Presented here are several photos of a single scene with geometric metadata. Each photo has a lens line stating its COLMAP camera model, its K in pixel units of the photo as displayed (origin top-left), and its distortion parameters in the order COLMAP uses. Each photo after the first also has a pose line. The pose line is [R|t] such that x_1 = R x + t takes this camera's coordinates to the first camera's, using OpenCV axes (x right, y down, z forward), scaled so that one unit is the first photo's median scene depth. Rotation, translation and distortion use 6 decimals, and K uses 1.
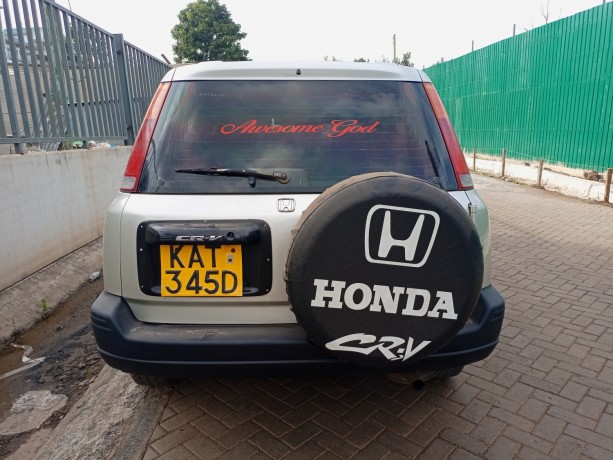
lens RADIAL K [[438.0, 0, 288.1], [0, 438.0, 229.5], [0, 0, 1]] dist [-0.001487, -0.002952]
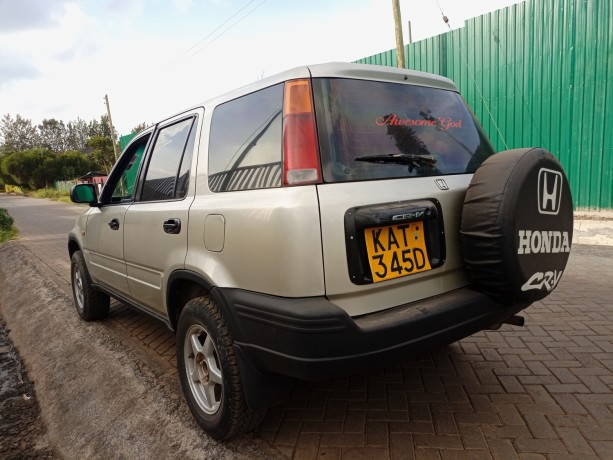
lens RADIAL K [[438.0, 0, 288.1], [0, 438.0, 229.5], [0, 0, 1]] dist [-0.001487, -0.002952]
pose [[0.837078, -0.106471, 0.536623, -0.964698], [0.173075, 0.982039, -0.075134, 0.076466], [-0.518985, 0.155769, 0.840470, 0.260268]]
